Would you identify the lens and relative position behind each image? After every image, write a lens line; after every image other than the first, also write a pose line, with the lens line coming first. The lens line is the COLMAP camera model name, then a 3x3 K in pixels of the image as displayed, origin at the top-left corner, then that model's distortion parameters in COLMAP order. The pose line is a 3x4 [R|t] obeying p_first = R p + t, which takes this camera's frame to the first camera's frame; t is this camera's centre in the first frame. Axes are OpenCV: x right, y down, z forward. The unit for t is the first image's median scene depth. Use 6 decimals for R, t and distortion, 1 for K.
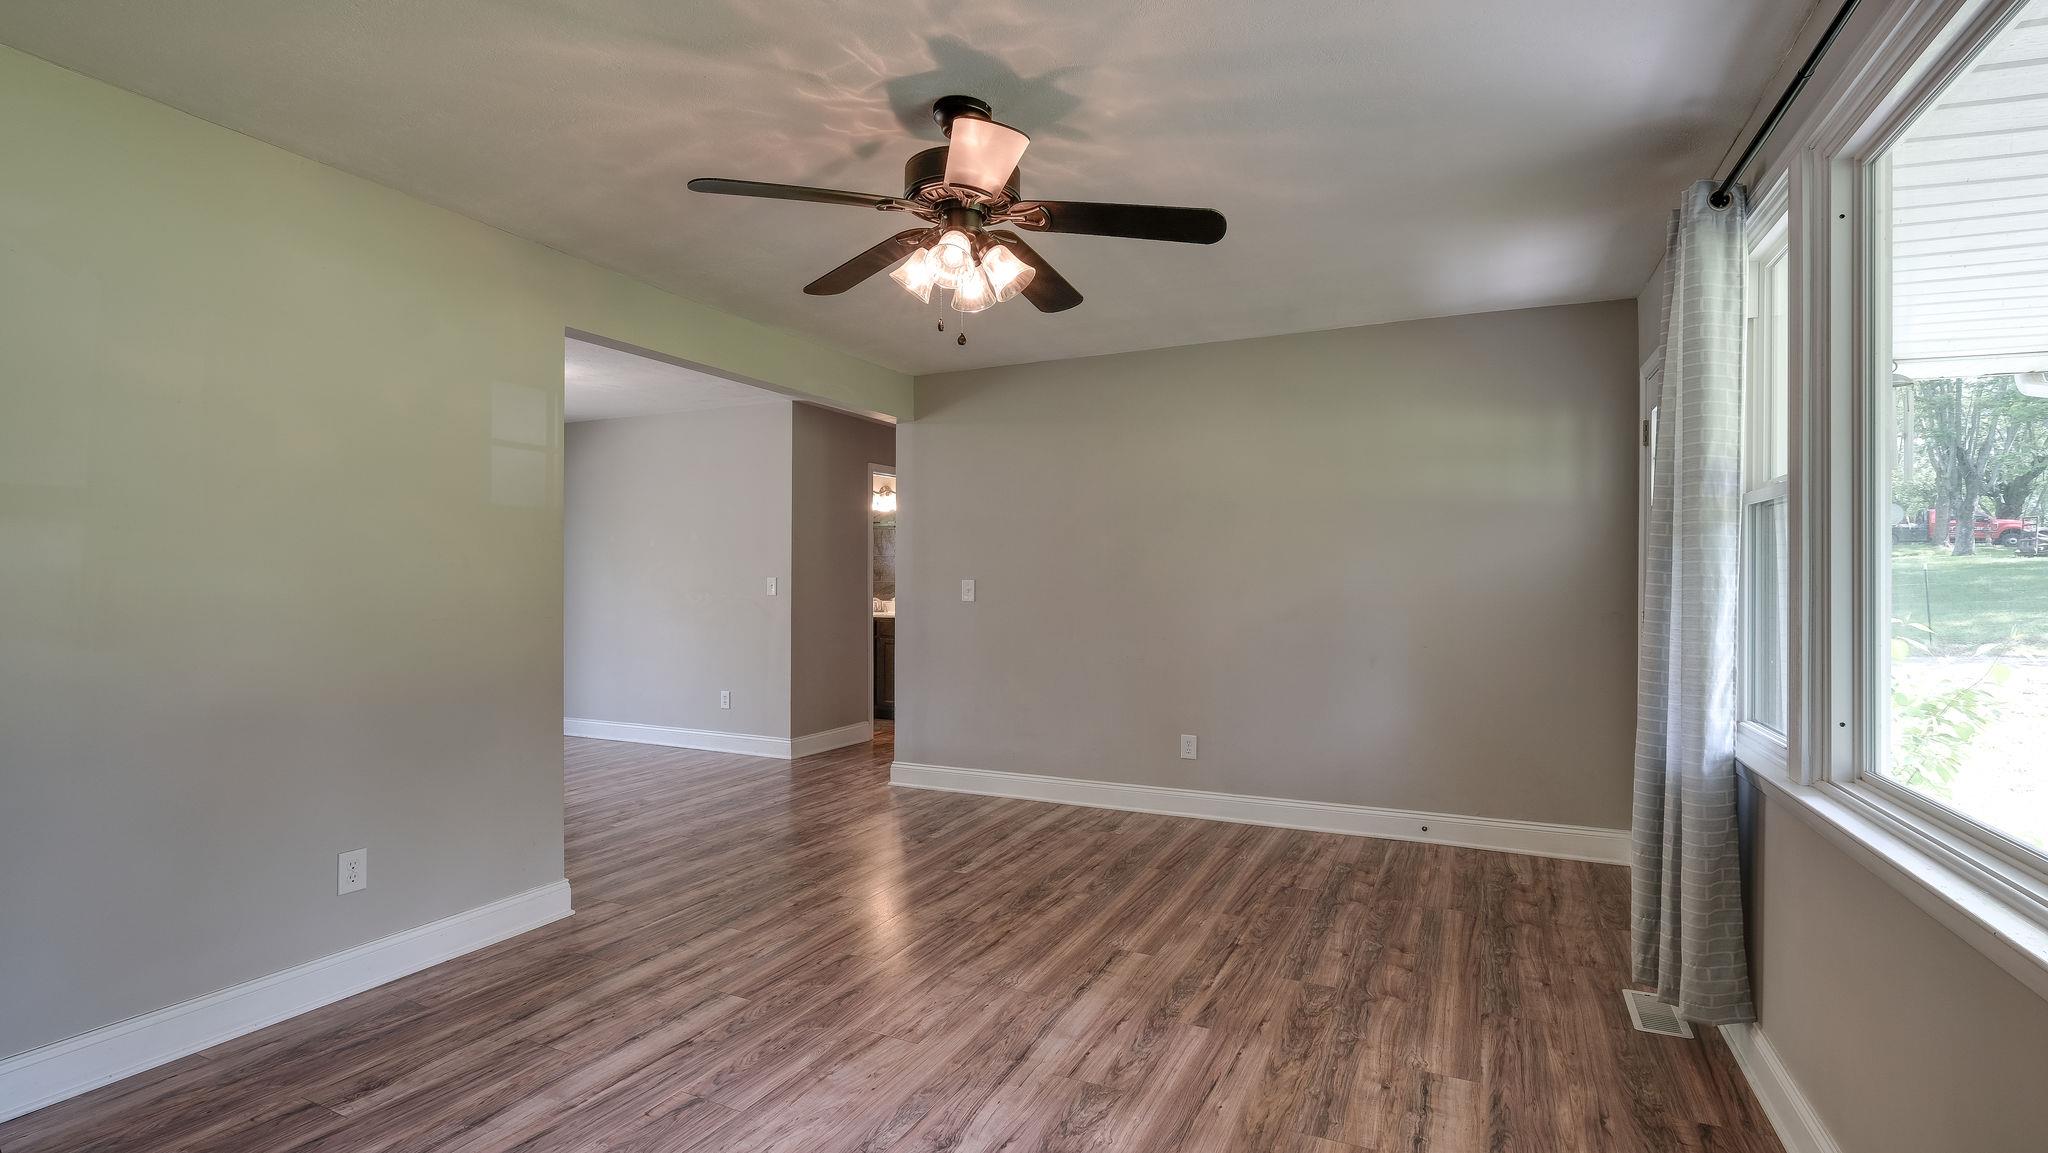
lens RADIAL K [[950.1, 0, 1036.5], [0, 950.1, 580.0], [0, 0, 1]] dist [0.012280, -0.000573]
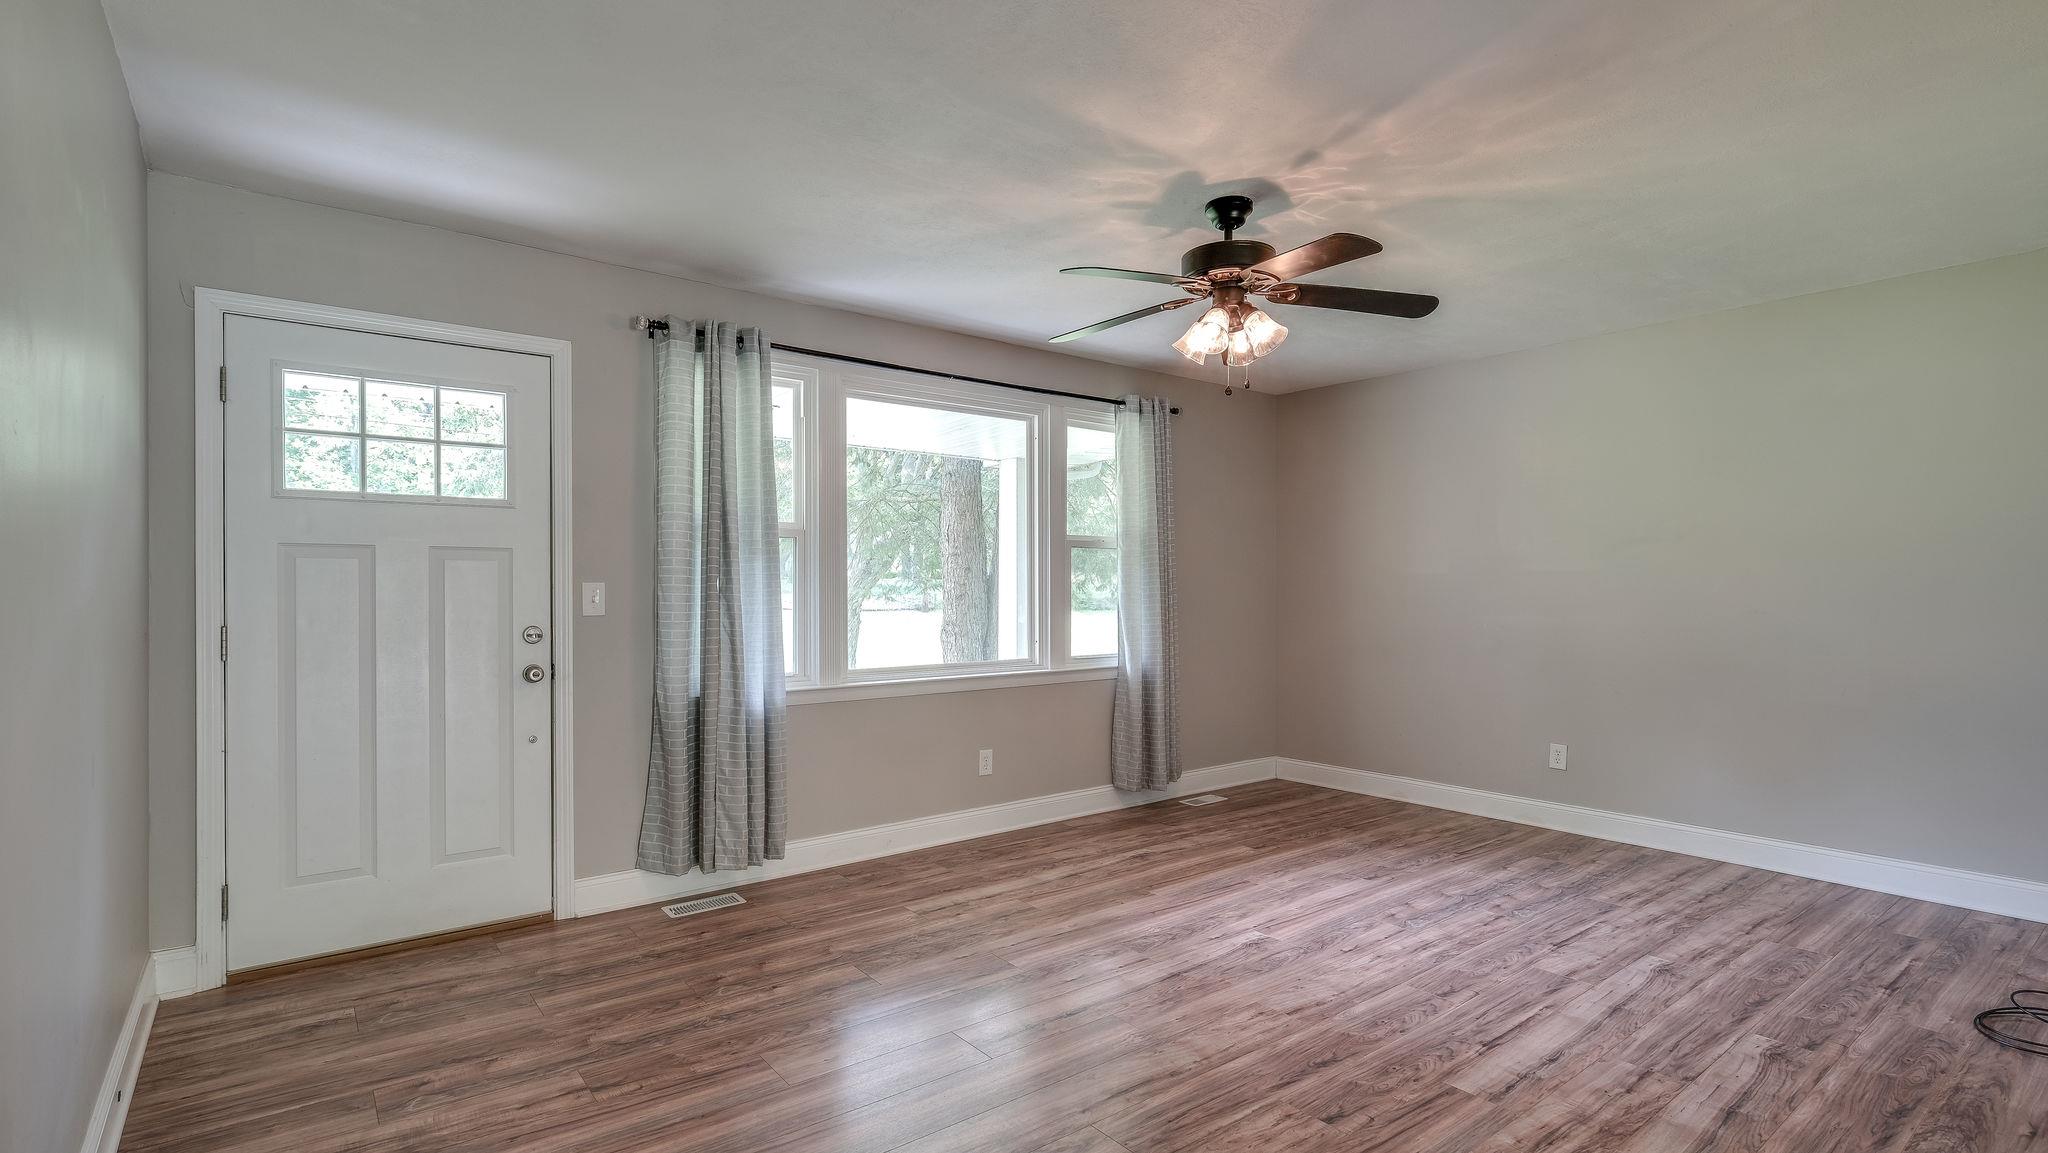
lens RADIAL K [[950.1, 0, 1024.0], [0, 950.1, 598.4], [0, 0, 1]] dist [0.012280, -0.000573]
pose [[-0.891329, -0.006591, 0.453309, -0.380274], [-0.000780, 0.999915, 0.013005, 0.001879], [-0.453356, 0.011238, -0.891258, 2.091662]]
